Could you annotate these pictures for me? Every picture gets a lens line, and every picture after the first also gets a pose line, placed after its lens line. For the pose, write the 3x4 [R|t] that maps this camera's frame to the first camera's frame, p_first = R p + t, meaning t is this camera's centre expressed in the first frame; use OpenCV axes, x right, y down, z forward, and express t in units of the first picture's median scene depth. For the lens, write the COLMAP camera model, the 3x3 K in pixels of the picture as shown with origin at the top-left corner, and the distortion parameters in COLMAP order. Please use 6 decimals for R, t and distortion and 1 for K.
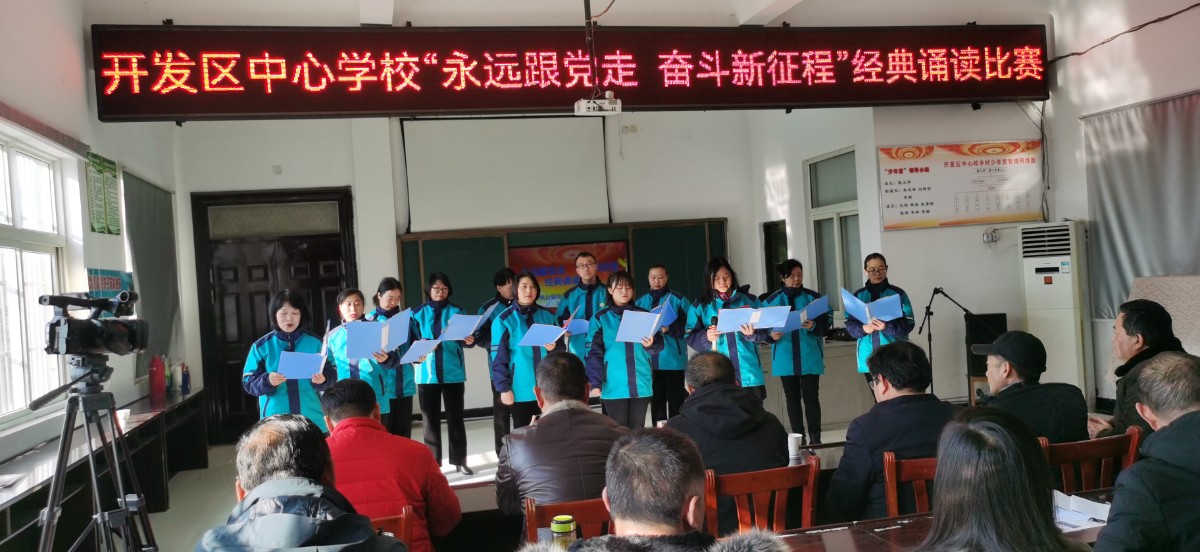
lens RADIAL K [[929.8, 0, 600.0], [0, 929.8, 276.0], [0, 0, 1]] dist [0.060219, -0.074764]
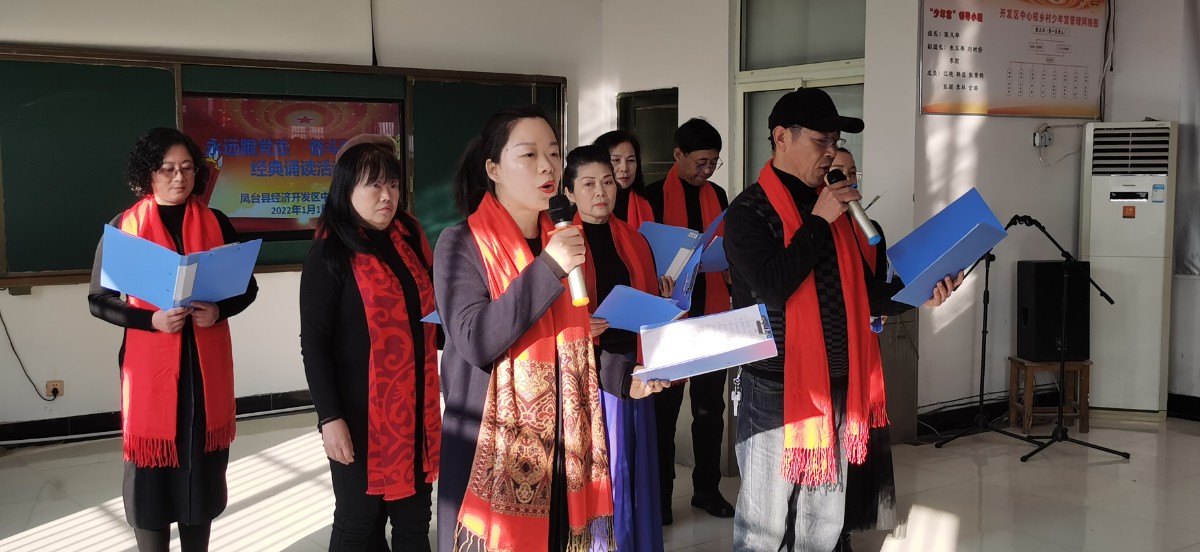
lens RADIAL K [[1248.3, 0, 600.0], [0, 1248.3, 276.0], [0, 0, 1]] dist [0.032619, 0.014063]
pose [[0.919814, 0.030447, 0.391172, -0.184879], [-0.056680, 0.996838, 0.055688, 0.020550], [-0.388239, -0.073394, 0.918631, 0.345282]]
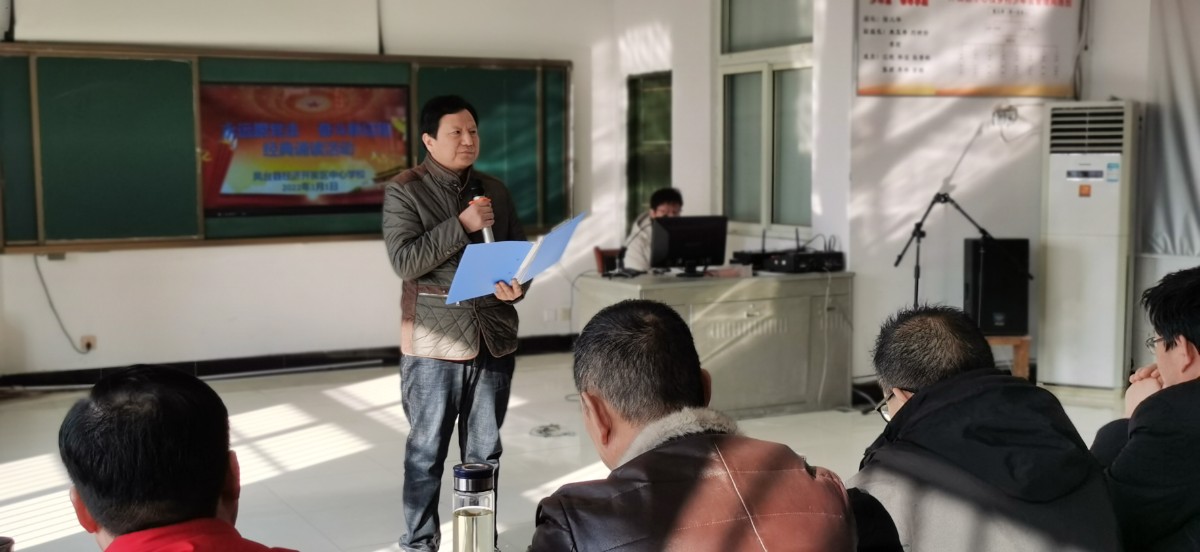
lens RADIAL K [[1330.8, 0, 600.0], [0, 1330.8, 276.0], [0, 0, 1]] dist [0.024407, 0.022789]
pose [[0.968962, 0.036926, 0.244435, -0.068442], [-0.057549, 0.995309, 0.077772, 0.010631], [-0.240416, -0.089425, 0.966542, 0.183217]]
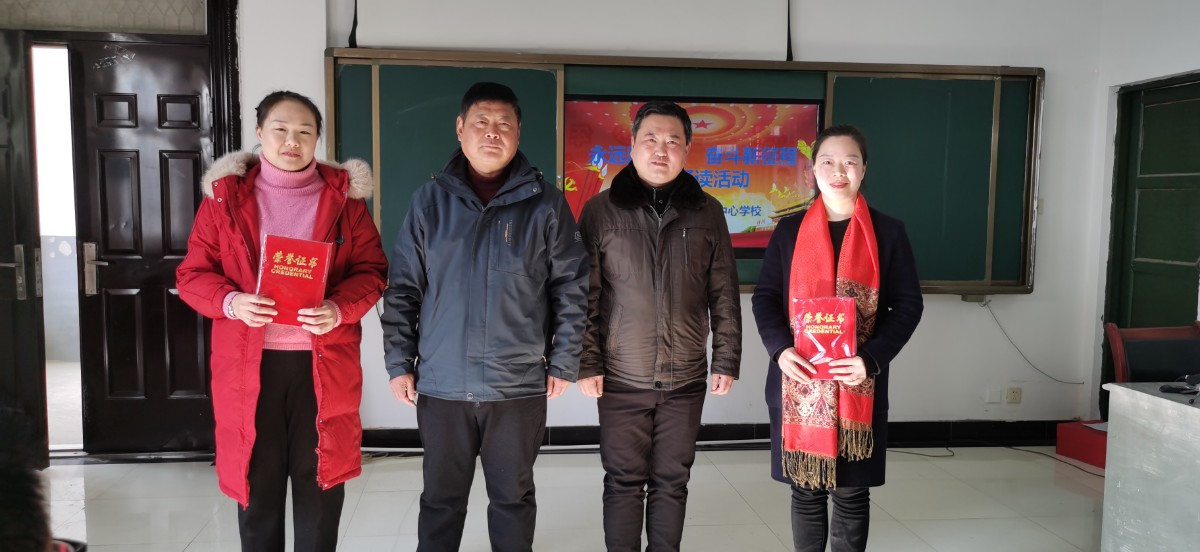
lens RADIAL K [[929.8, 0, 600.0], [0, 929.8, 276.0], [0, 0, 1]] dist [0.060219, -0.074764]
pose [[0.989338, 0.085832, -0.117657, -0.022779], [-0.075552, 0.993143, 0.089217, 0.019024], [0.124508, -0.079377, 0.989038, 0.645290]]
